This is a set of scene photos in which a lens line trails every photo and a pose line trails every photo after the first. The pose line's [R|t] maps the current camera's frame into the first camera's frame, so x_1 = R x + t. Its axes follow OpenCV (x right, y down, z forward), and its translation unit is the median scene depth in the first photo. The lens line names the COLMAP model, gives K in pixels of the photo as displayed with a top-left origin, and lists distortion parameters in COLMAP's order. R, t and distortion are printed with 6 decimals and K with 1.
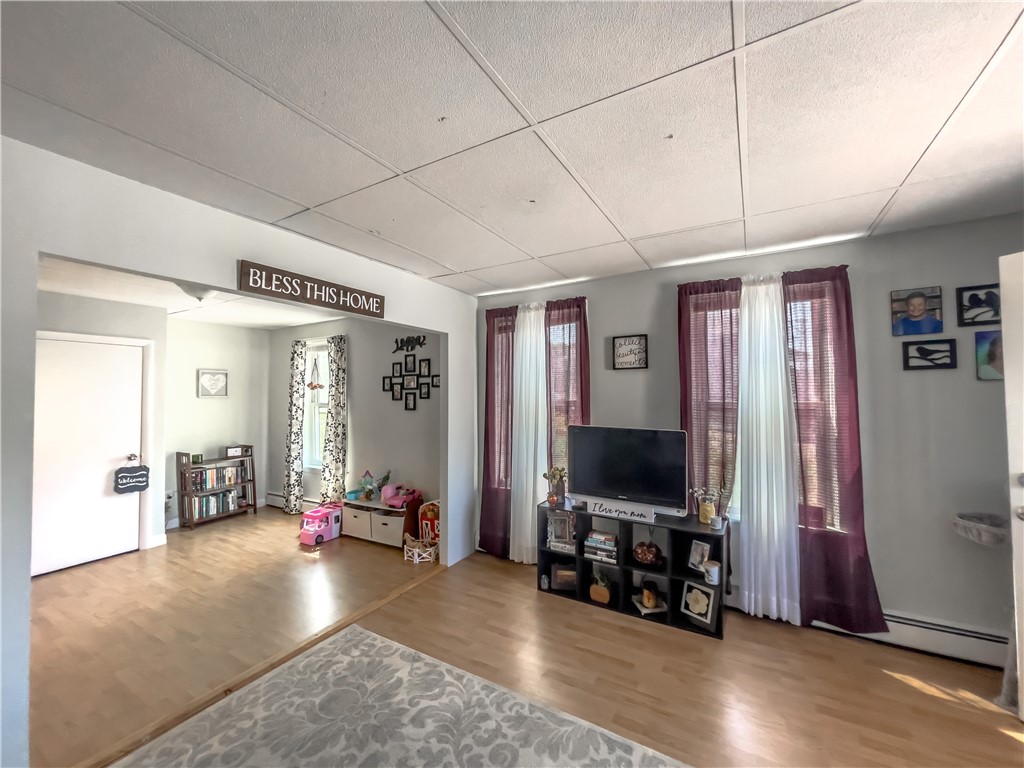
lens RADIAL K [[418.1, 0, 512.0], [0, 418.1, 384.0], [0, 0, 1]] dist [-0.002270, -0.000033]
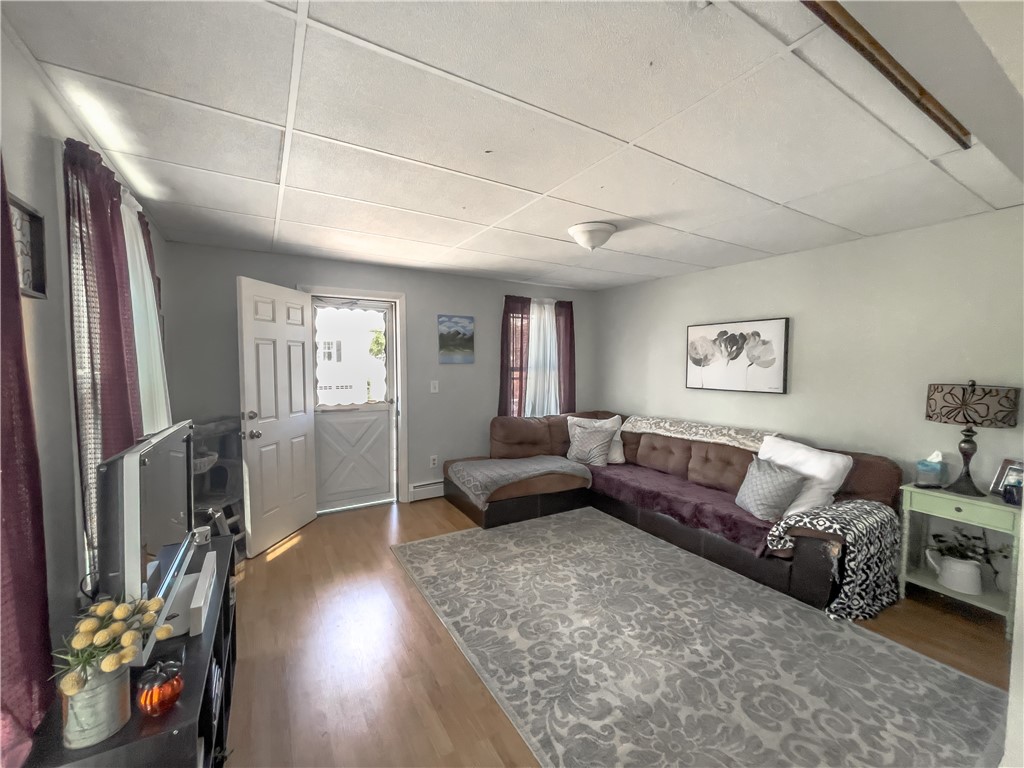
lens RADIAL K [[418.1, 0, 512.0], [0, 418.1, 384.0], [0, 0, 1]] dist [-0.002270, -0.000033]
pose [[-0.880360, -0.020941, 0.473844, -0.250424], [-0.015312, 0.999759, 0.015734, 0.031512], [-0.474059, 0.006596, -0.880468, 1.019987]]
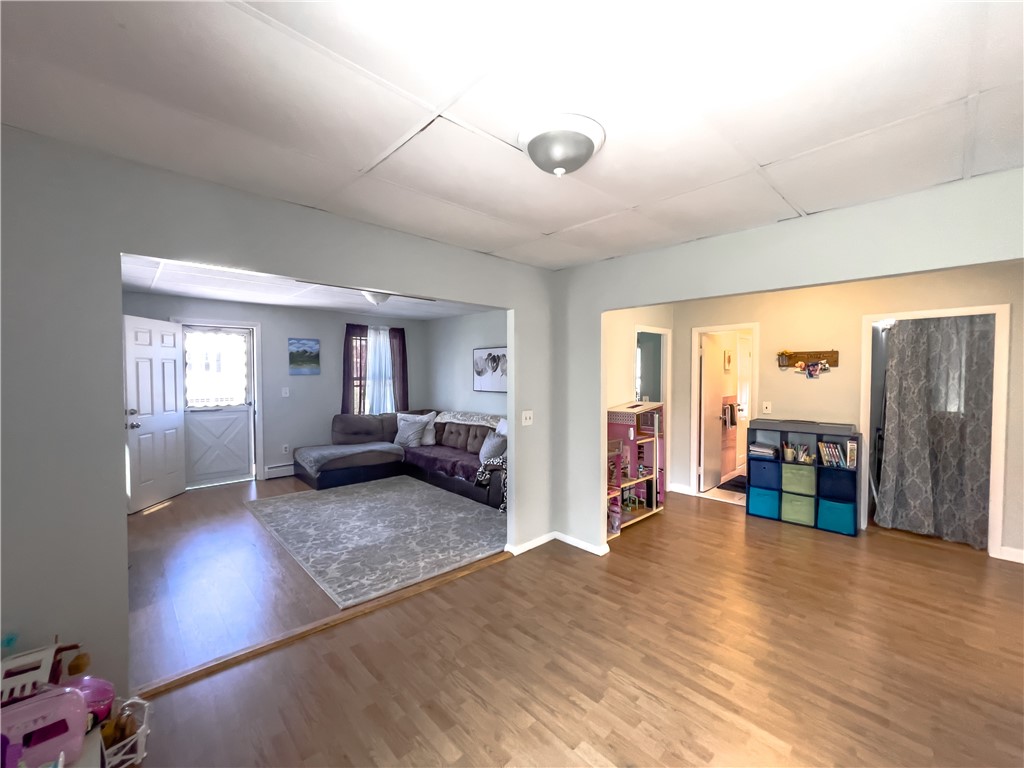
lens RADIAL K [[417.2, 0, 517.7], [0, 417.2, 378.4], [0, 0, 1]] dist [-0.017720, -0.000059]
pose [[-0.965419, 0.000566, 0.260702, -0.777578], [-0.005276, 0.999750, -0.021706, 0.039820], [-0.260650, -0.022330, -0.965175, 1.387982]]
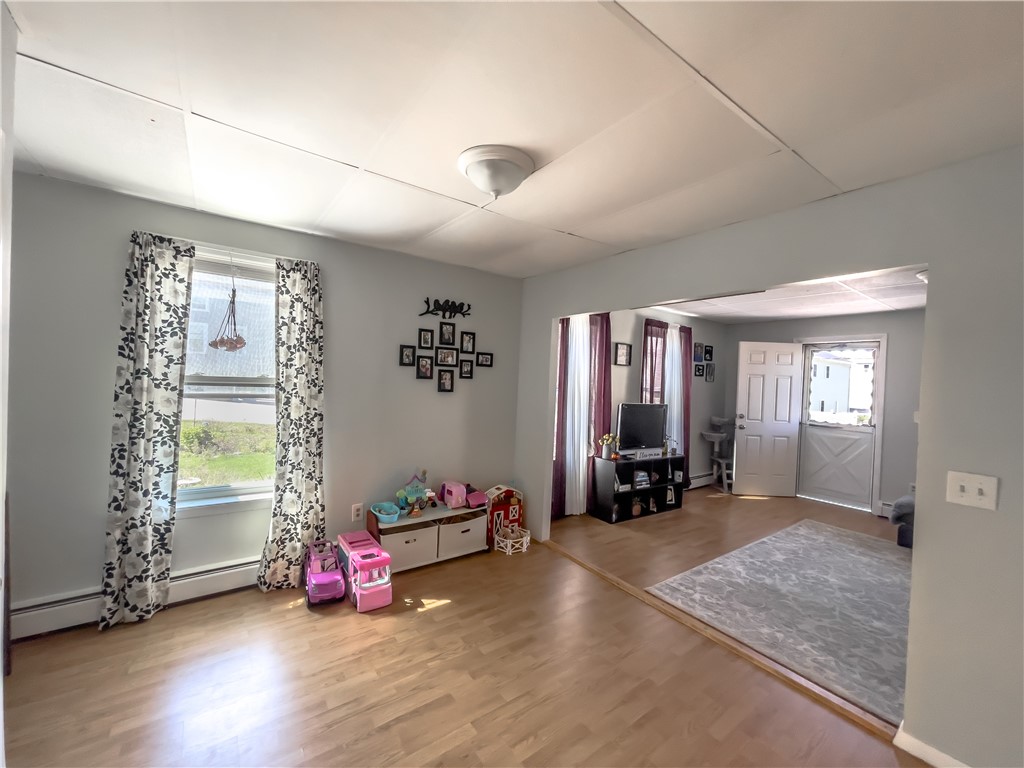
lens RADIAL K [[418.1, 0, 512.0], [0, 418.1, 384.0], [0, 0, 1]] dist [-0.002270, -0.000033]
pose [[0.388093, 0.007192, 0.921592, -1.166109], [-0.074567, 0.996936, 0.023621, 0.023292], [-0.918599, -0.077888, 0.387440, 0.704871]]
